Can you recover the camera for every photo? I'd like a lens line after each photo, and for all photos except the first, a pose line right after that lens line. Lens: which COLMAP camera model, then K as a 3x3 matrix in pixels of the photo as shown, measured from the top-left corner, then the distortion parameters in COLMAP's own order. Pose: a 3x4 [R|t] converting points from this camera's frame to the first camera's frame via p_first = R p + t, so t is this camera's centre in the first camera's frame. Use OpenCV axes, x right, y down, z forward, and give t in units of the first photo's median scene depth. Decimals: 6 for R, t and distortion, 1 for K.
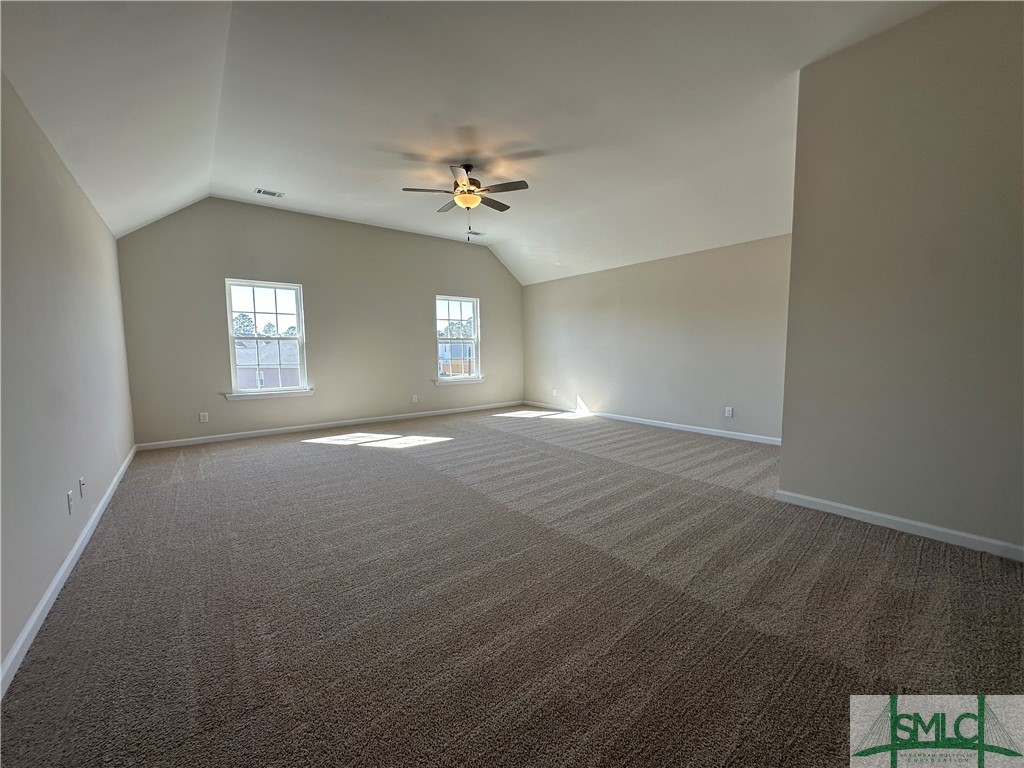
lens RADIAL K [[409.2, 0, 512.0], [0, 409.2, 384.0], [0, 0, 1]] dist [0.001111, 0.000260]
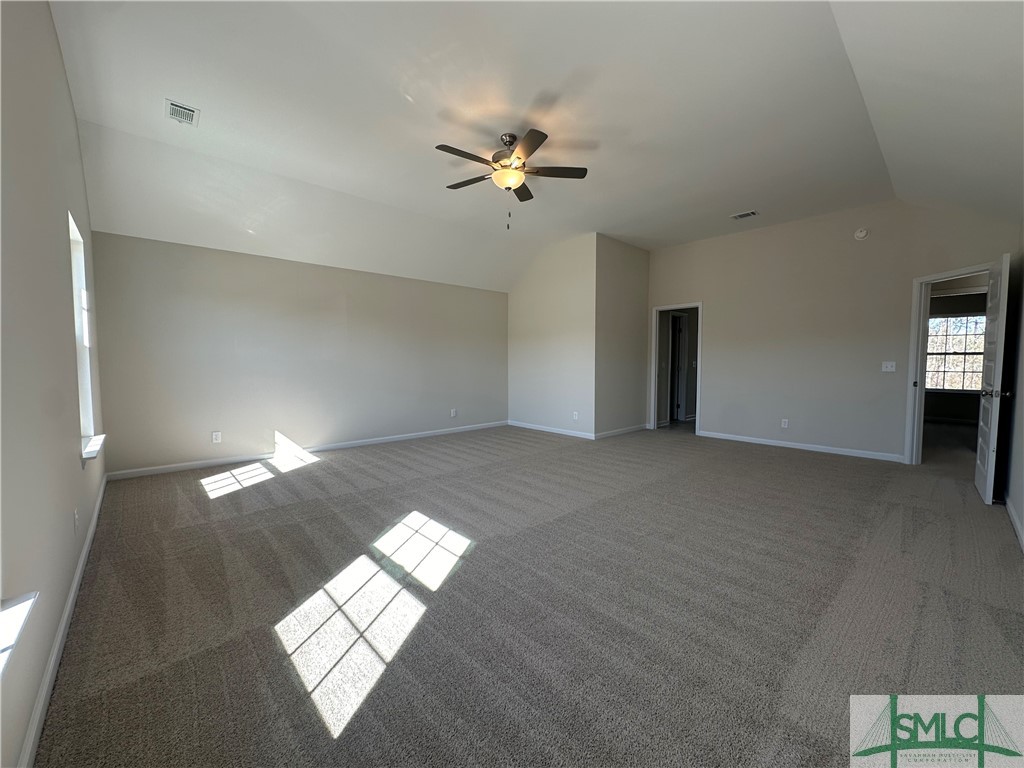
lens RADIAL K [[409.2, 0, 512.0], [0, 409.2, 384.0], [0, 0, 1]] dist [0.001111, 0.000260]
pose [[-0.072716, -0.050272, 0.996085, -0.812844], [0.084519, 0.994826, 0.056379, -0.084696], [-0.993765, 0.088288, -0.068091, 0.953319]]
